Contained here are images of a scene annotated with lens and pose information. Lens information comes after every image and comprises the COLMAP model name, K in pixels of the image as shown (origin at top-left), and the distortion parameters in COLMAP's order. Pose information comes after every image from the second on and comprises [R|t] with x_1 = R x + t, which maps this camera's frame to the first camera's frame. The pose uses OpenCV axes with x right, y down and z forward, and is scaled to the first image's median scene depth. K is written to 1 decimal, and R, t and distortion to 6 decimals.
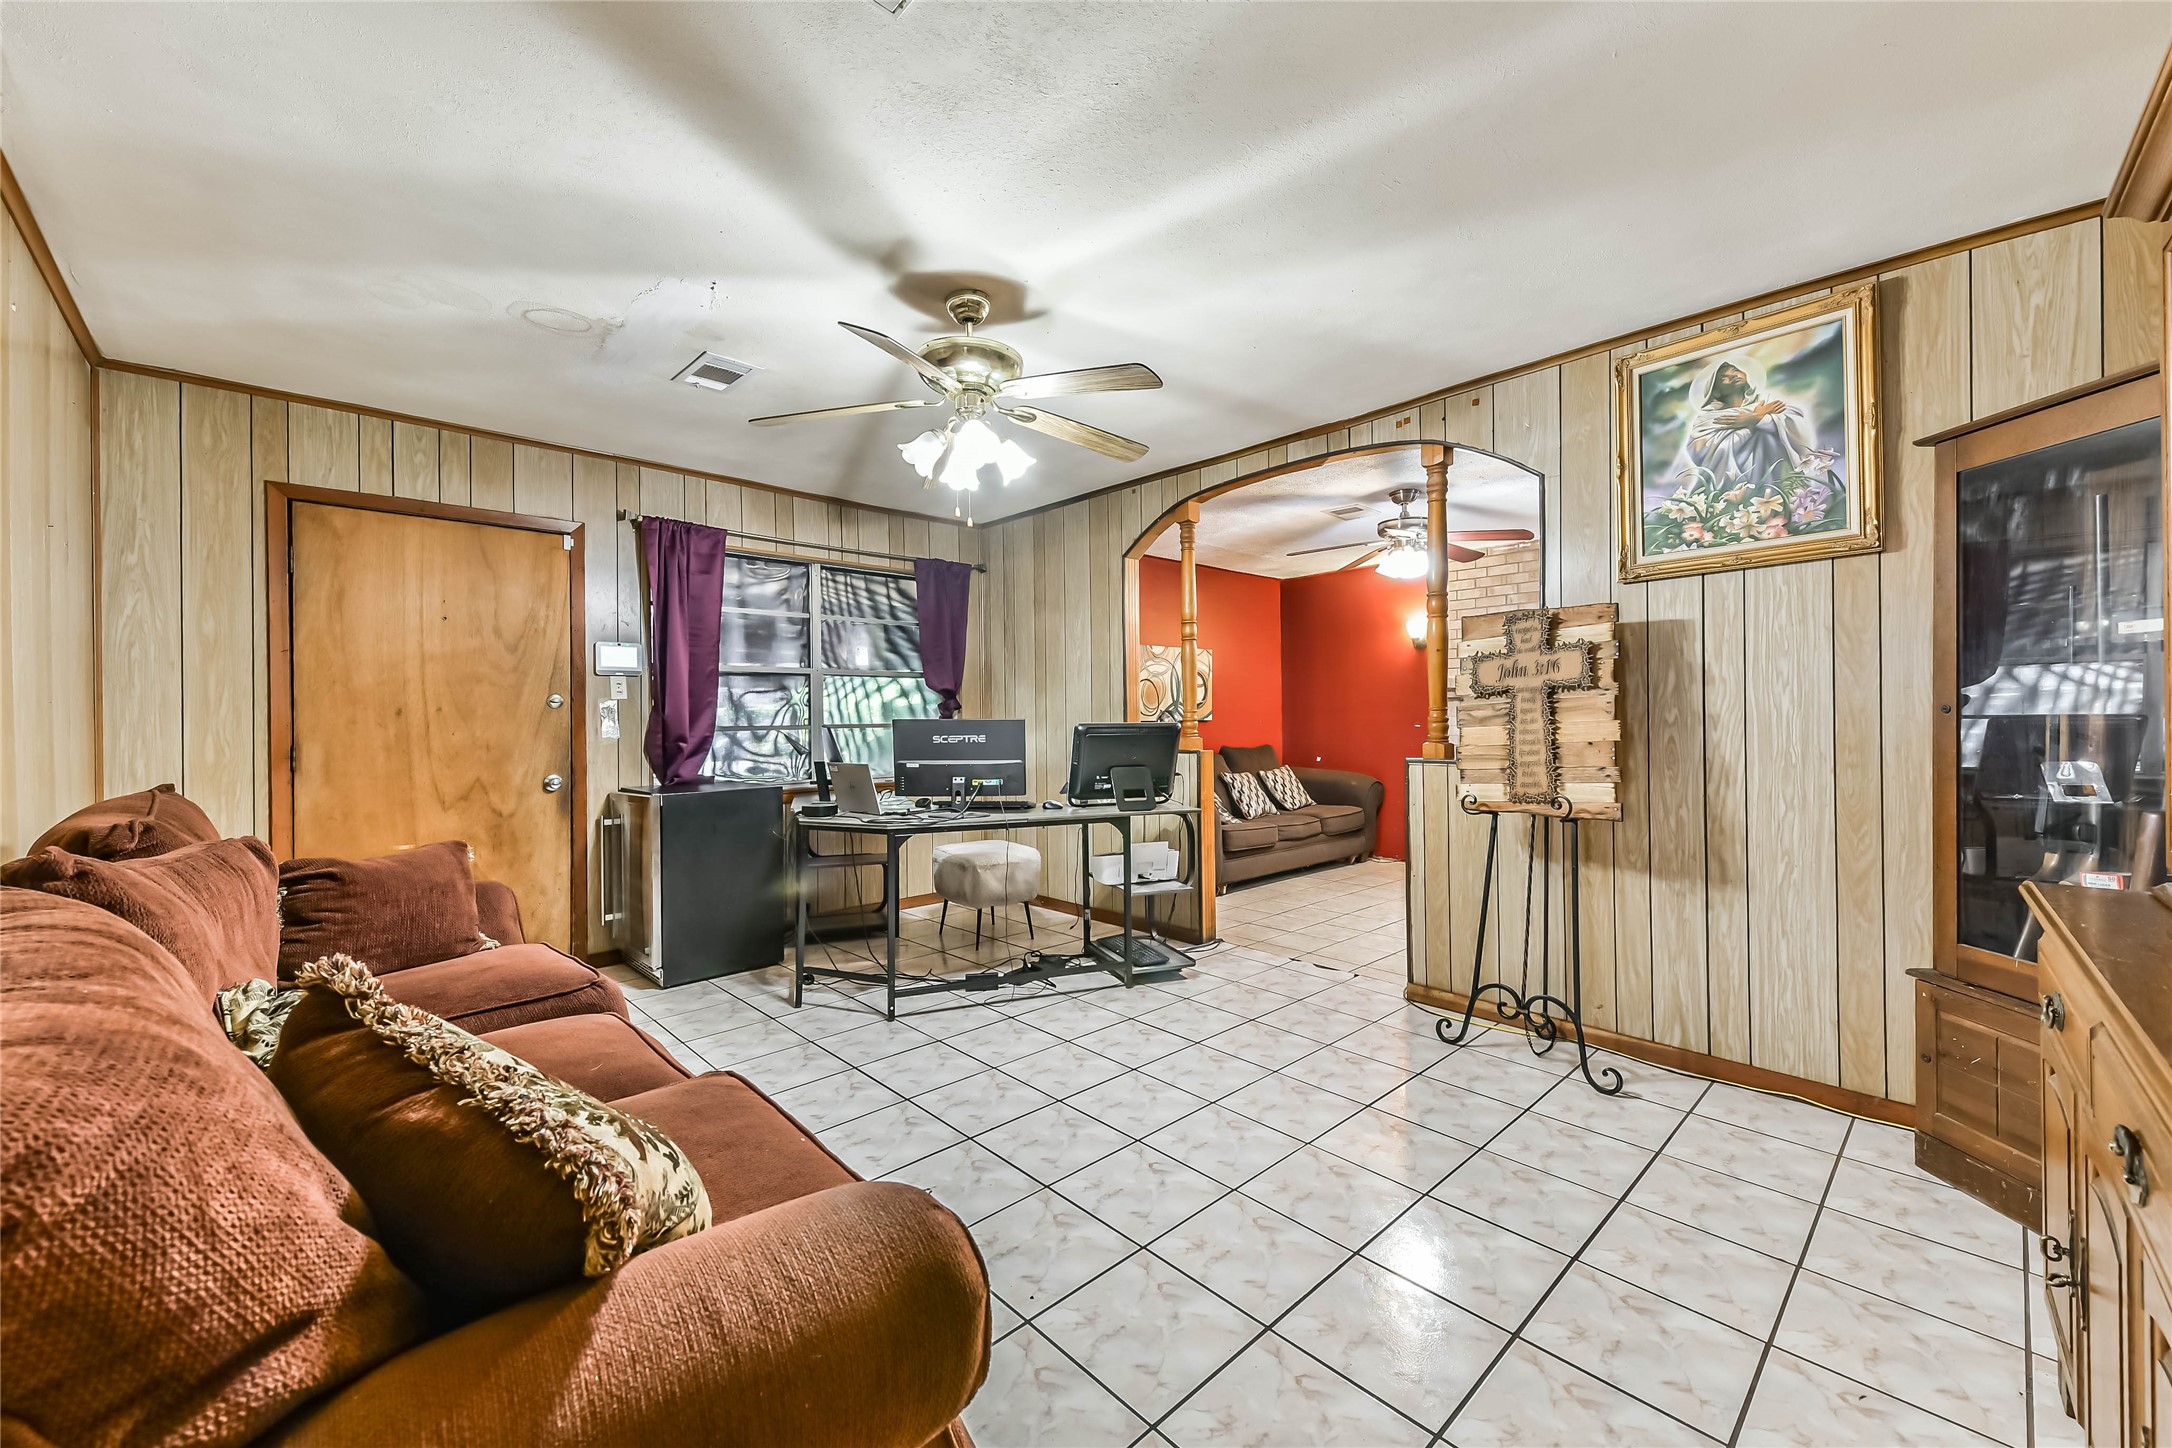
lens RADIAL K [[850.7, 0, 1093.3], [0, 850.7, 723.7], [0, 0, 1]] dist [0.006365, -0.003684]
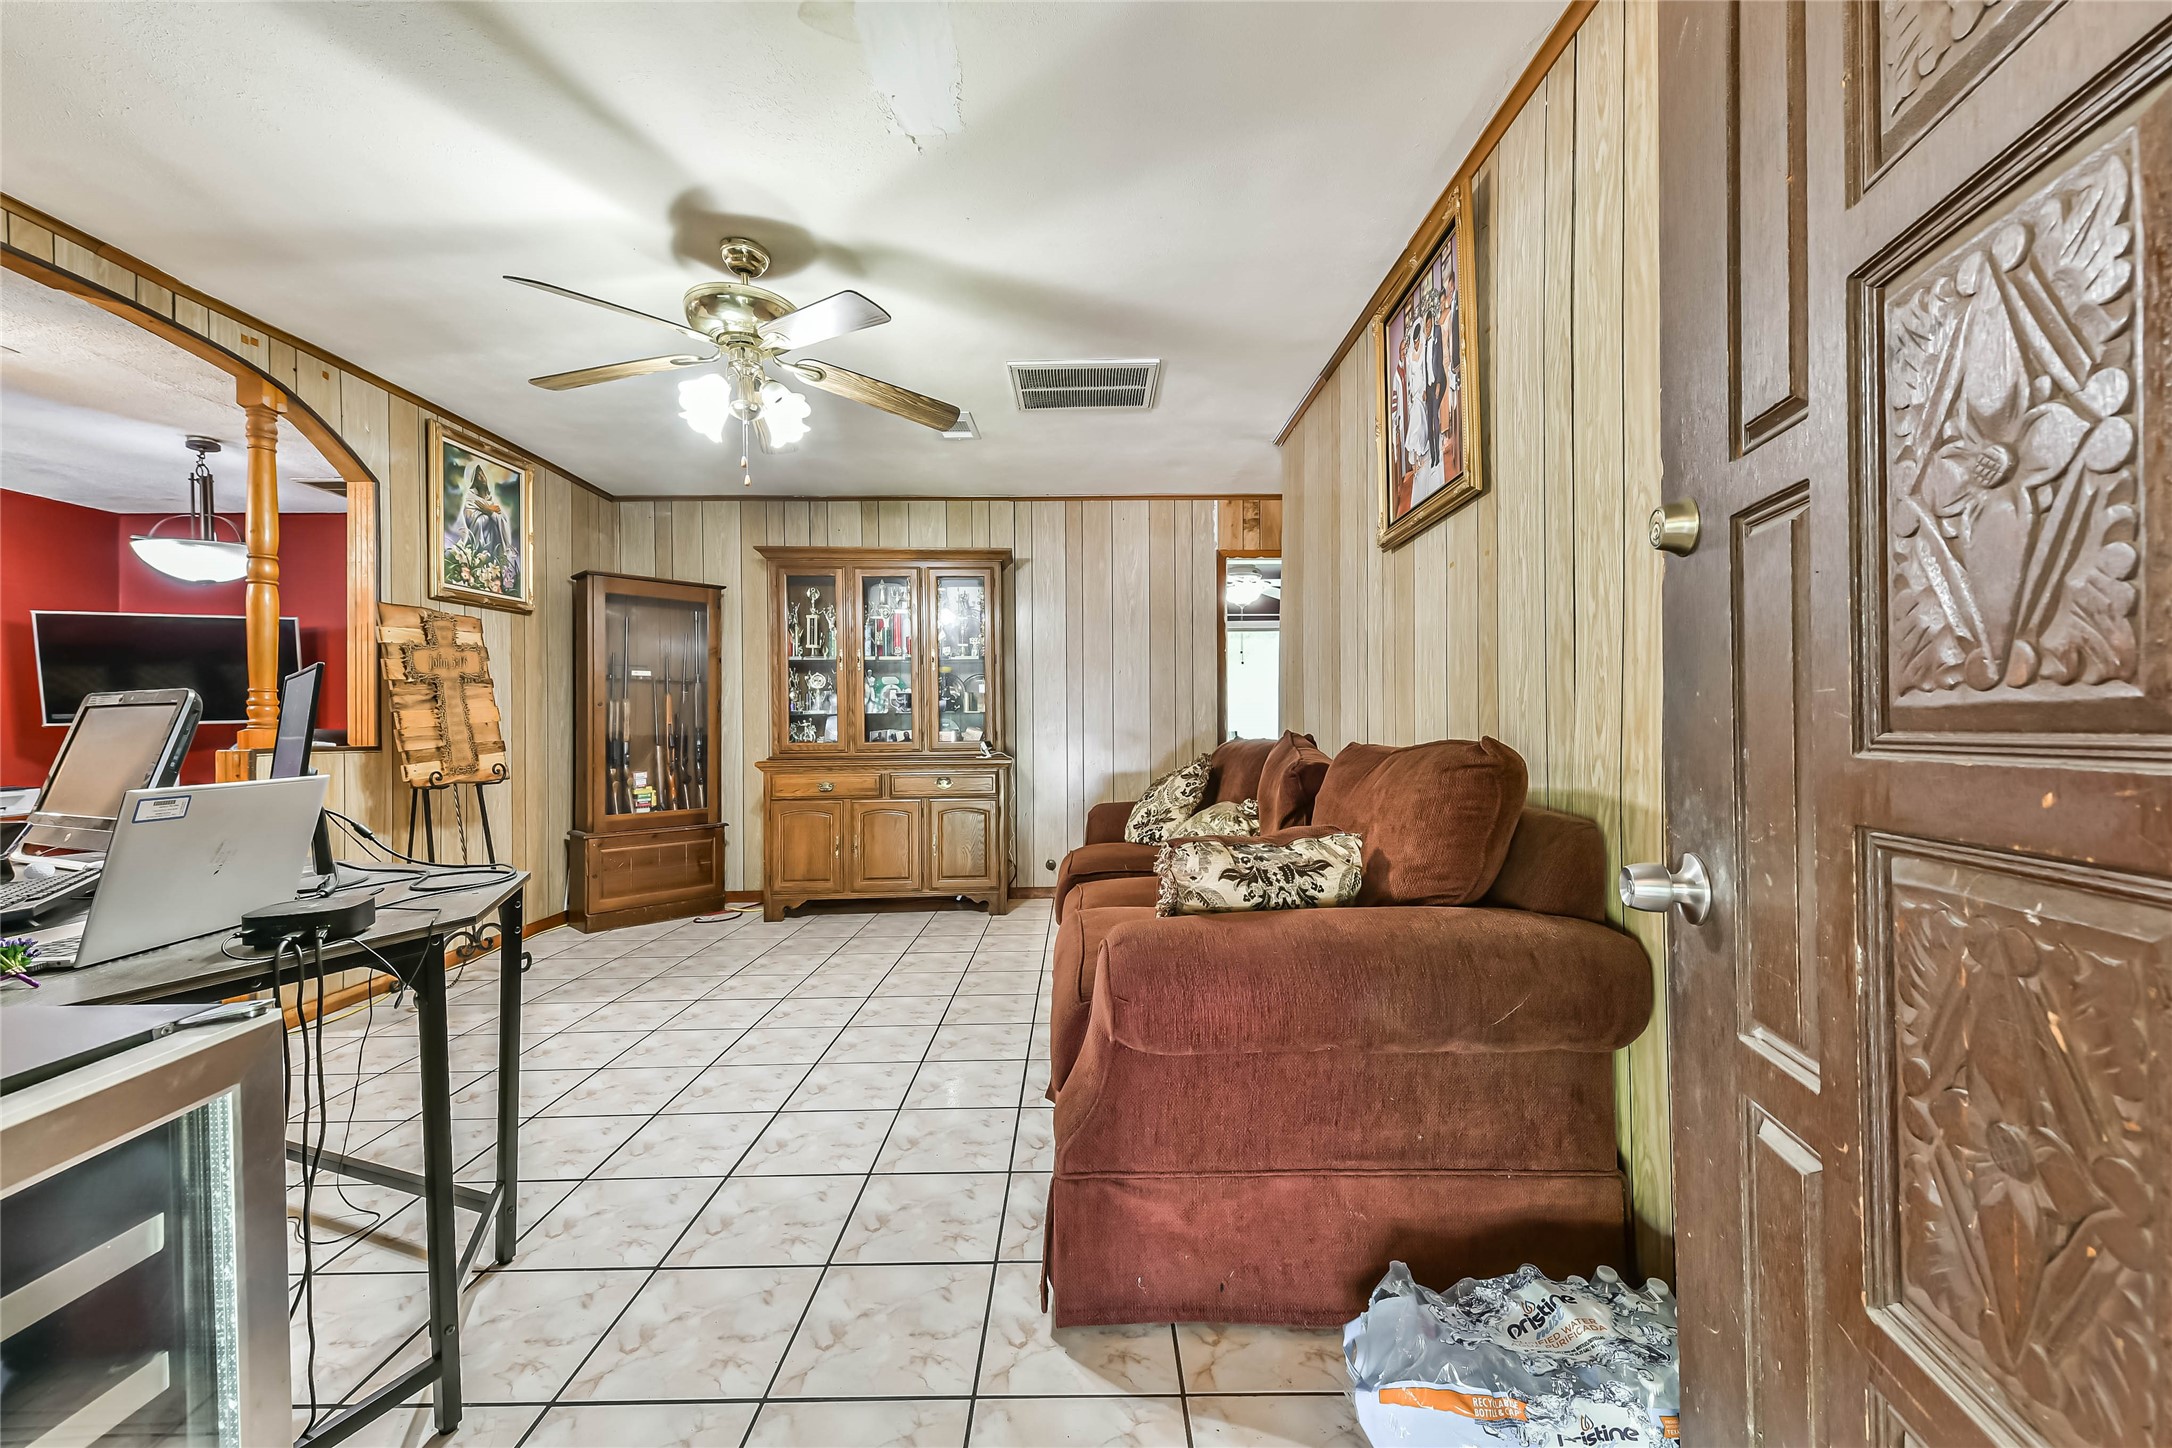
lens RADIAL K [[850.7, 0, 1087.6], [0, 850.7, 722.5], [0, 0, 1]] dist [0.006365, -0.003684]
pose [[-0.730999, 0.016473, 0.682180, -1.019373], [0.017882, 0.999828, -0.004982, 0.045403], [-0.682145, 0.008557, -0.731167, 1.363031]]
